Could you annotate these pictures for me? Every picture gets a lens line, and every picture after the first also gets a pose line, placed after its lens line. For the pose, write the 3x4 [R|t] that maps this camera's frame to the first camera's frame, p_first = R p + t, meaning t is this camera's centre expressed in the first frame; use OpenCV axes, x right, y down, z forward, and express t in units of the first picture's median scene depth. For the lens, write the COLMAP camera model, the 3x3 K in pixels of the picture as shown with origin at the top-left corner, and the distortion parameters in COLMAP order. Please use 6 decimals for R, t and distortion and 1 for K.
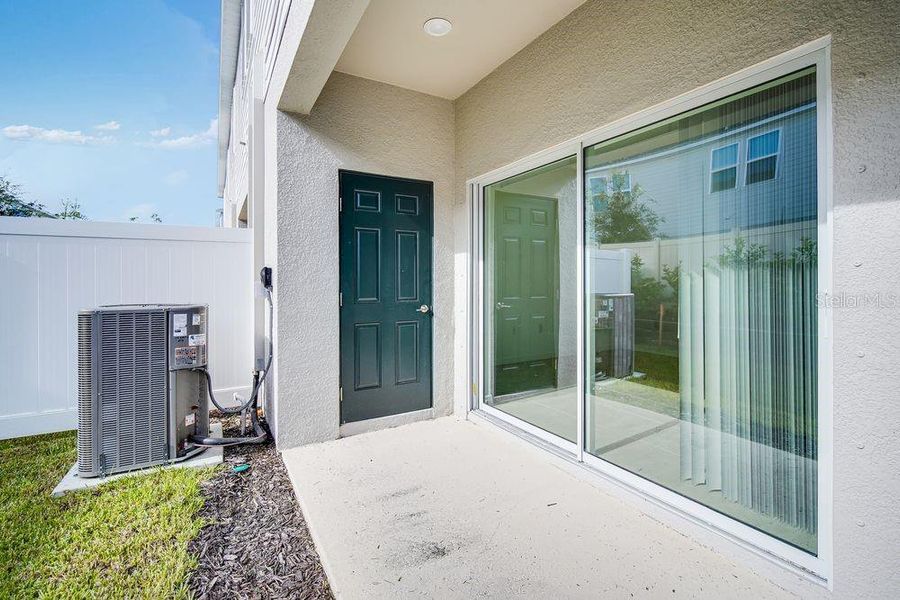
lens RADIAL K [[395.9, 0, 450.1], [0, 395.9, 283.7], [0, 0, 1]] dist [-0.004422, 0.000228]
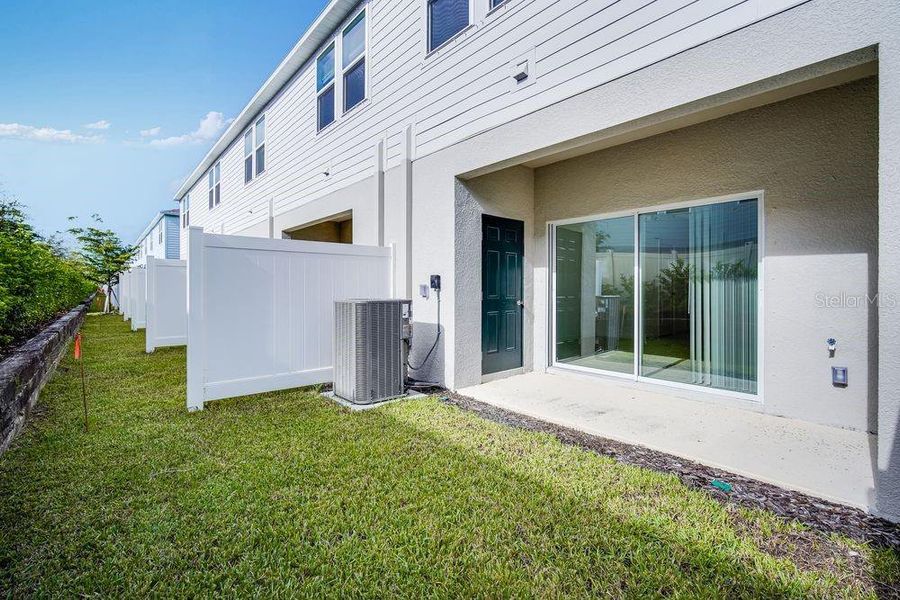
lens RADIAL K [[395.9, 0, 448.2], [0, 395.9, 291.5], [0, 0, 1]] dist [-0.004422, 0.000228]
pose [[0.982372, 0.005524, 0.186855, -0.639455], [-0.005683, 0.999984, 0.000313, 0.019543], [-0.186850, -0.001369, 0.982387, -0.478098]]
